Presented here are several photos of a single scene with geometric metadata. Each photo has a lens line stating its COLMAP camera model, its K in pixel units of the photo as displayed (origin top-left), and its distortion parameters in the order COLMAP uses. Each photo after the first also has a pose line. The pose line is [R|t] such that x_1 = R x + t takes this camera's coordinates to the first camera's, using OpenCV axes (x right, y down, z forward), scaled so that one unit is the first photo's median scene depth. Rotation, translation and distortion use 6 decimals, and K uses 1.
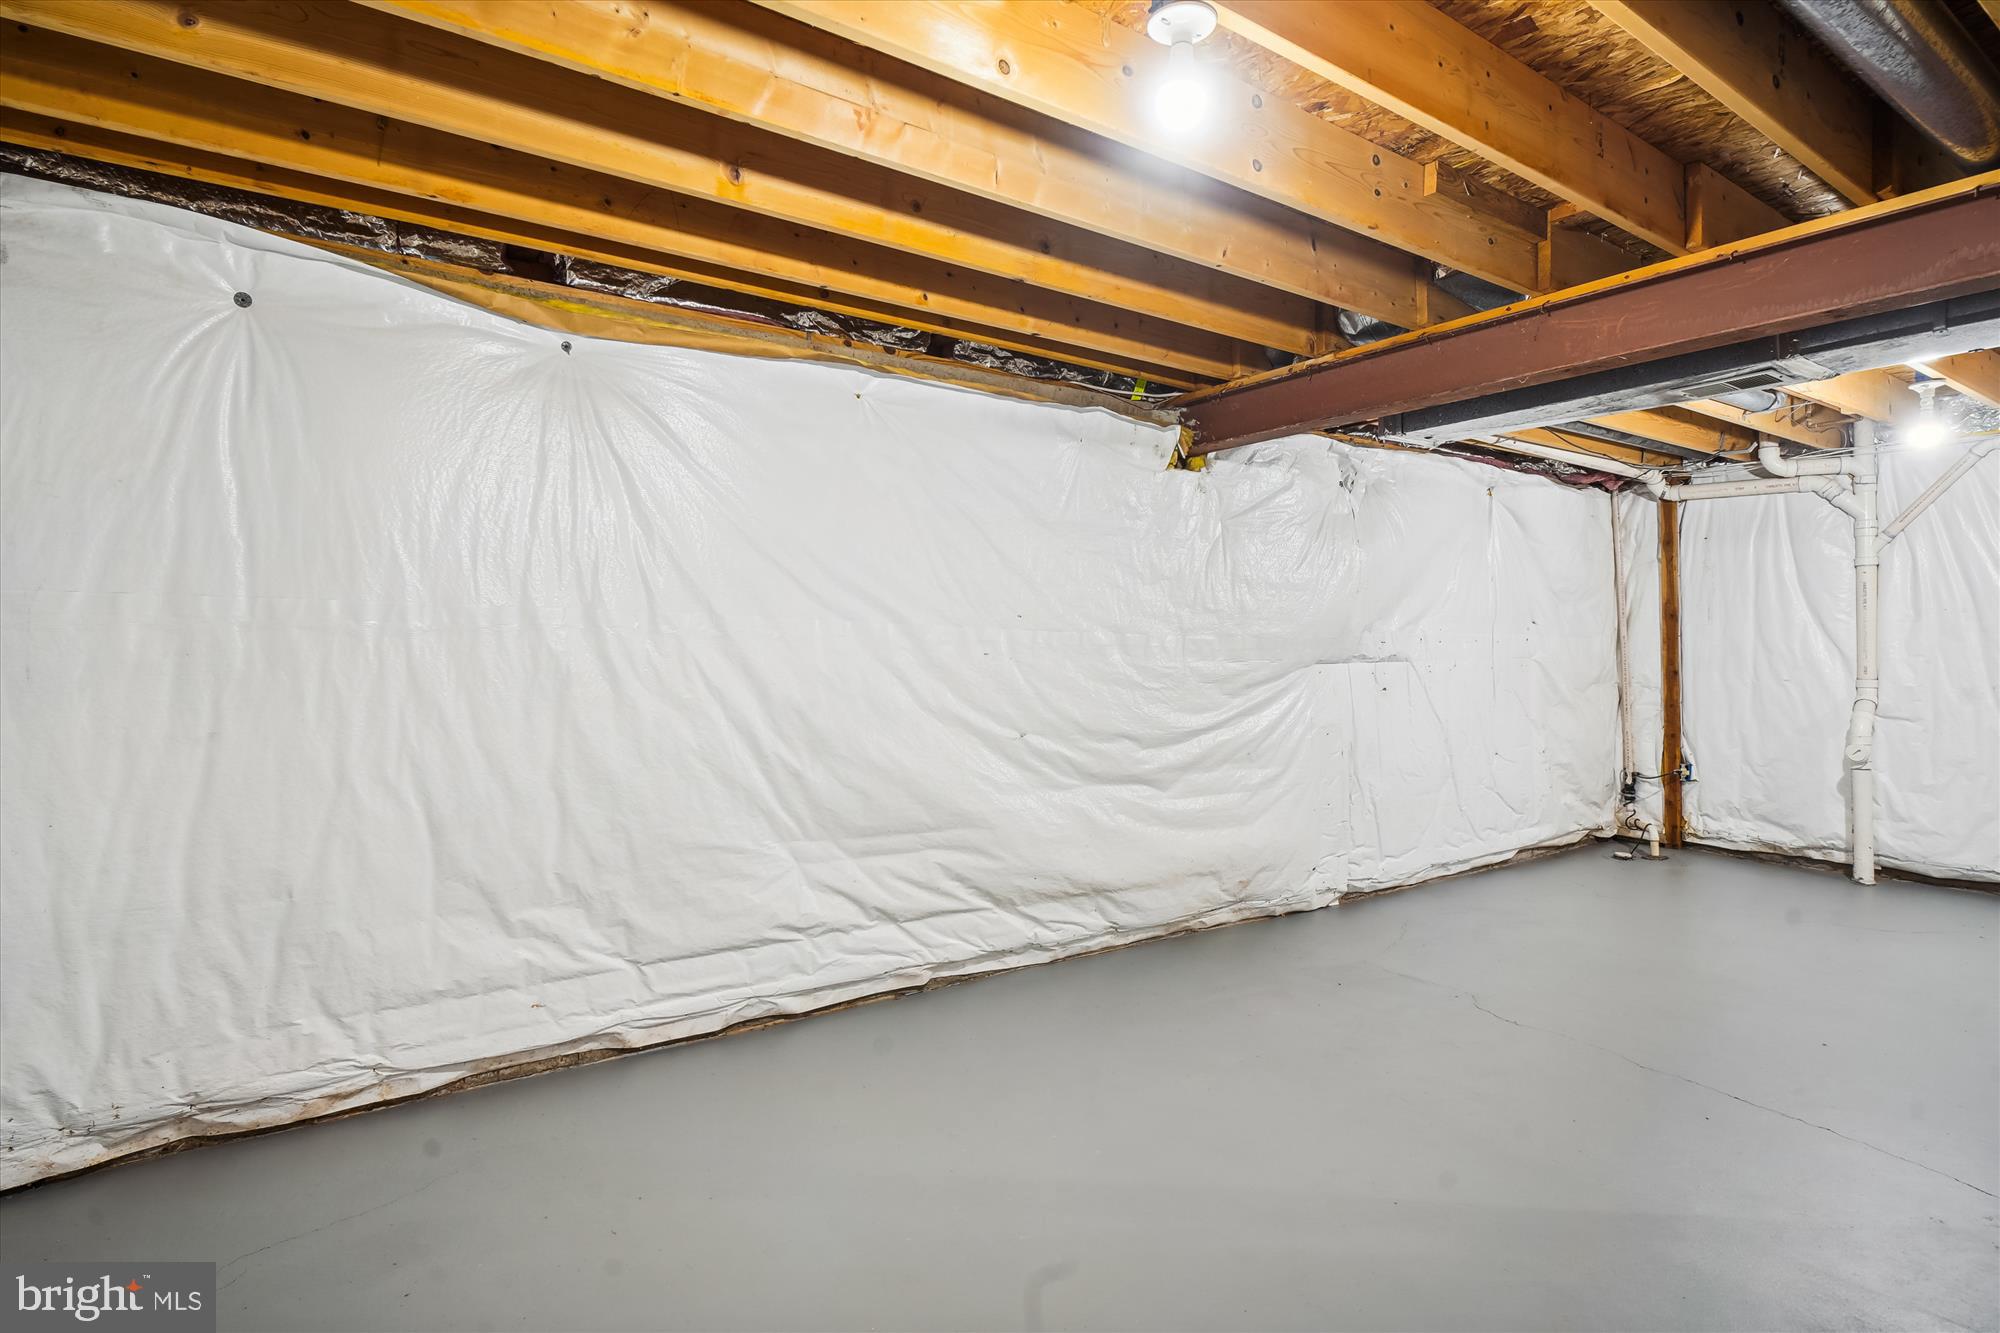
lens RADIAL K [[1049.0, 0, 1004.5], [0, 1049.0, 659.0], [0, 0, 1]] dist [-0.007535, 0.000112]
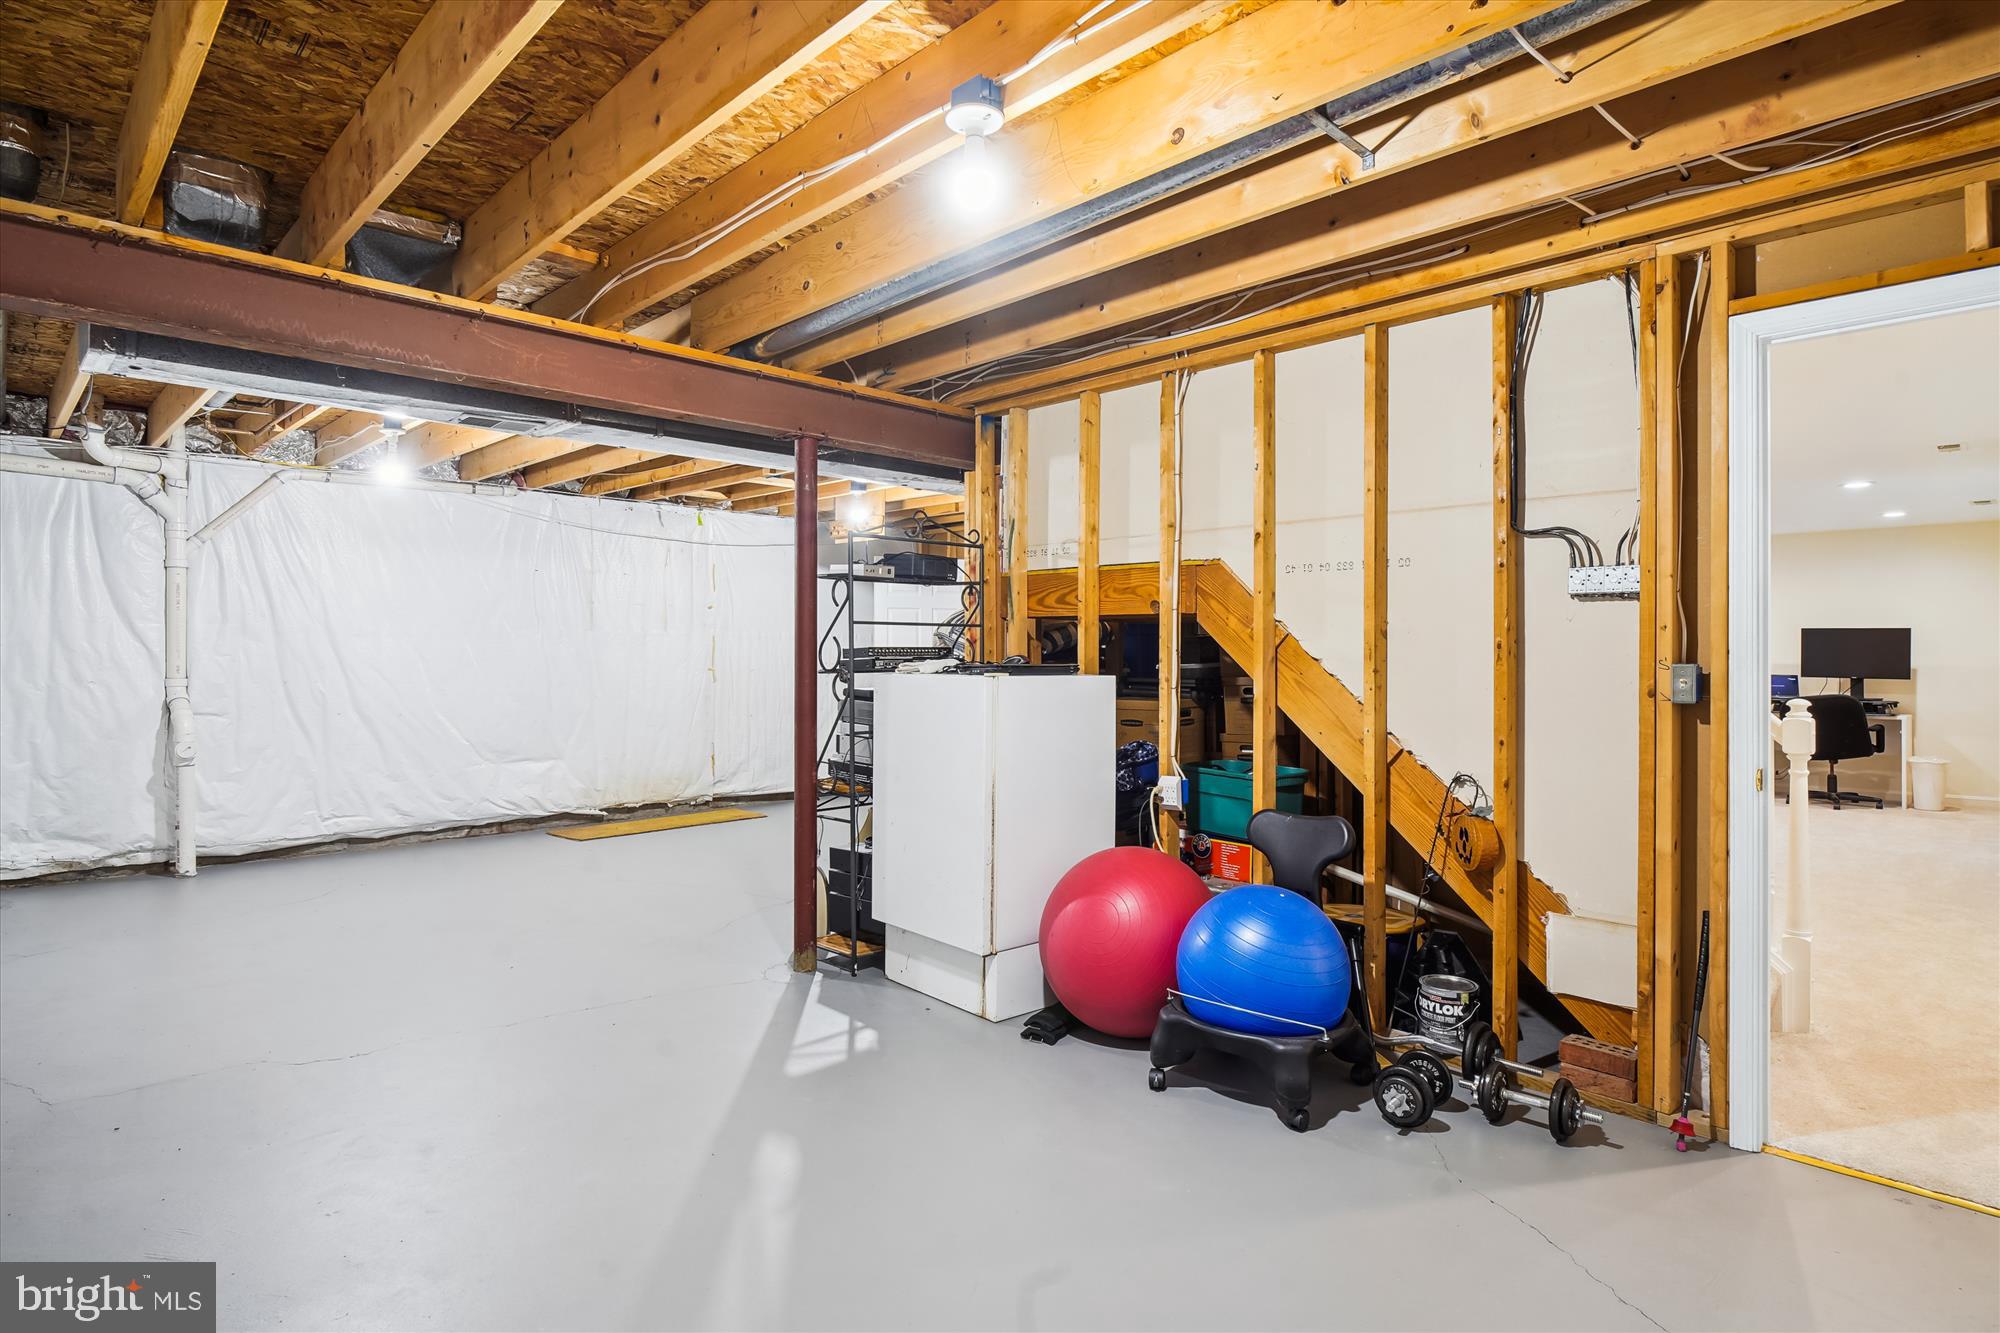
lens RADIAL K [[1049.0, 0, 1004.5], [0, 1049.0, 659.0], [0, 0, 1]] dist [-0.007535, 0.000112]
pose [[-0.154151, -0.004783, 0.988036, -0.308607], [0.005237, 0.999970, 0.005658, -0.000990], [-0.988033, 0.006047, -0.154121, 0.349696]]
